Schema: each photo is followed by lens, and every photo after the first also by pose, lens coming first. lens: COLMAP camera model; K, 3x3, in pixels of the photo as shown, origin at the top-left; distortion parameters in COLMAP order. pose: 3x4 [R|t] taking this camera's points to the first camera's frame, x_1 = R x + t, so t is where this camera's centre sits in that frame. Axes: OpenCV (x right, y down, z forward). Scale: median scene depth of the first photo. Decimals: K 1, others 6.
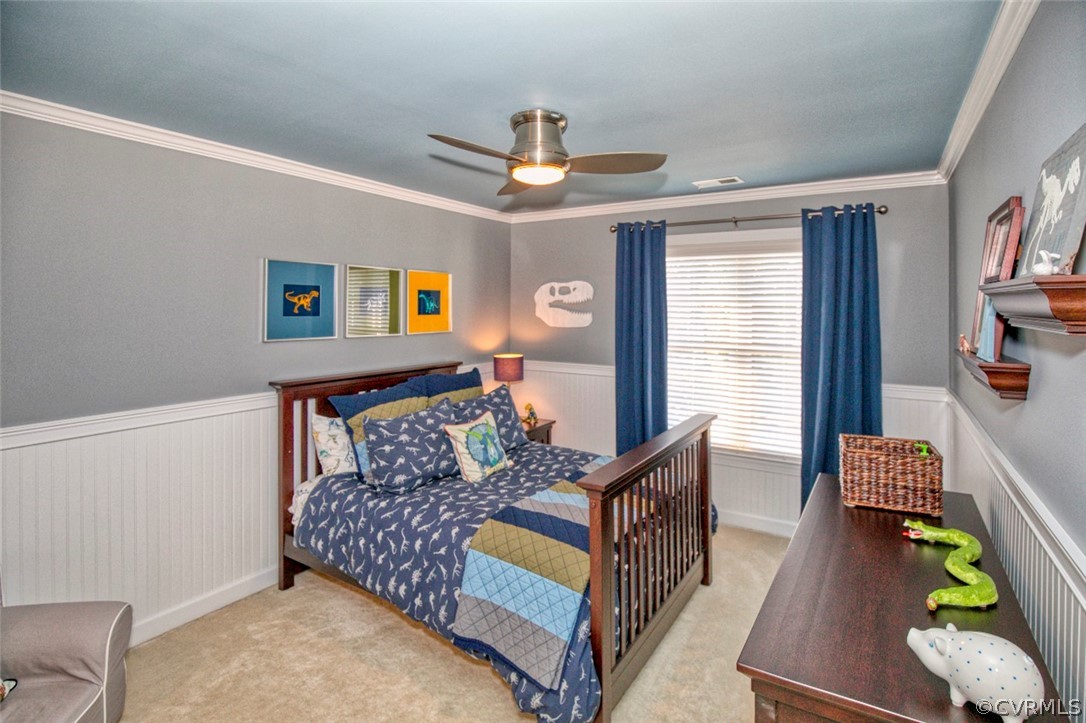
lens RADIAL K [[533.5, 0, 542.7], [0, 533.5, 304.5], [0, 0, 1]] dist [-0.030450, 0.000058]
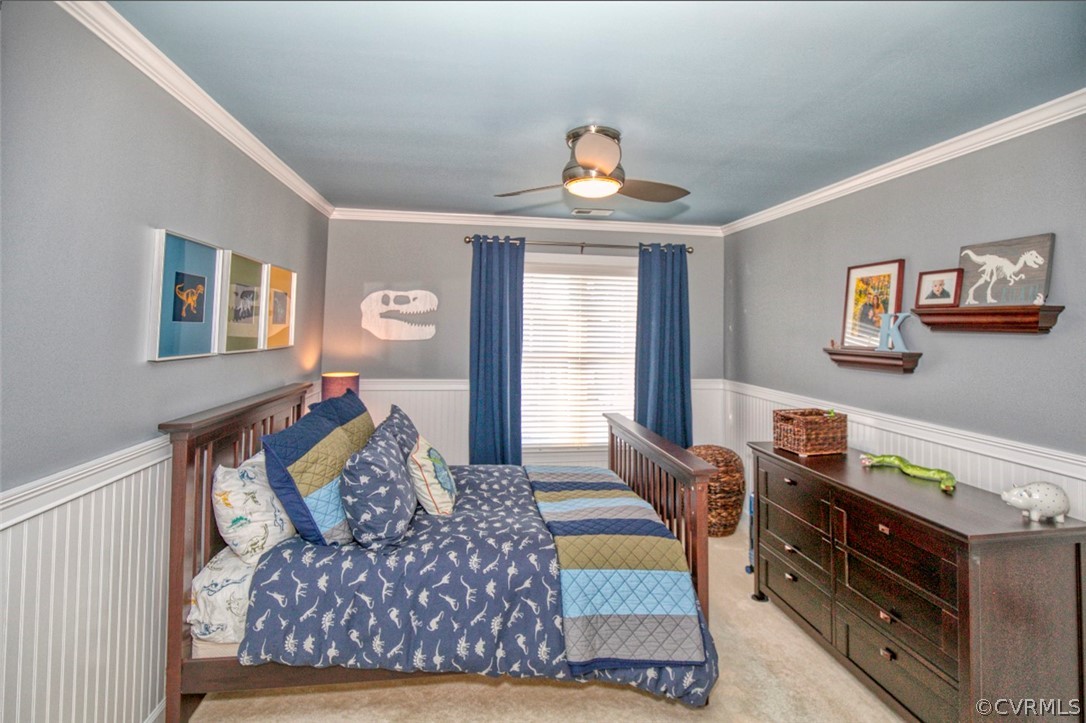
lens RADIAL K [[547.8, 0, 546.8], [0, 547.8, 298.1], [0, 0, 1]] dist [-0.031079, 0.000123]
pose [[0.750467, 0.045159, 0.659363, -0.592314], [-0.016577, 0.998635, -0.049528, 0.019684], [-0.660700, 0.026239, 0.750192, 0.204124]]
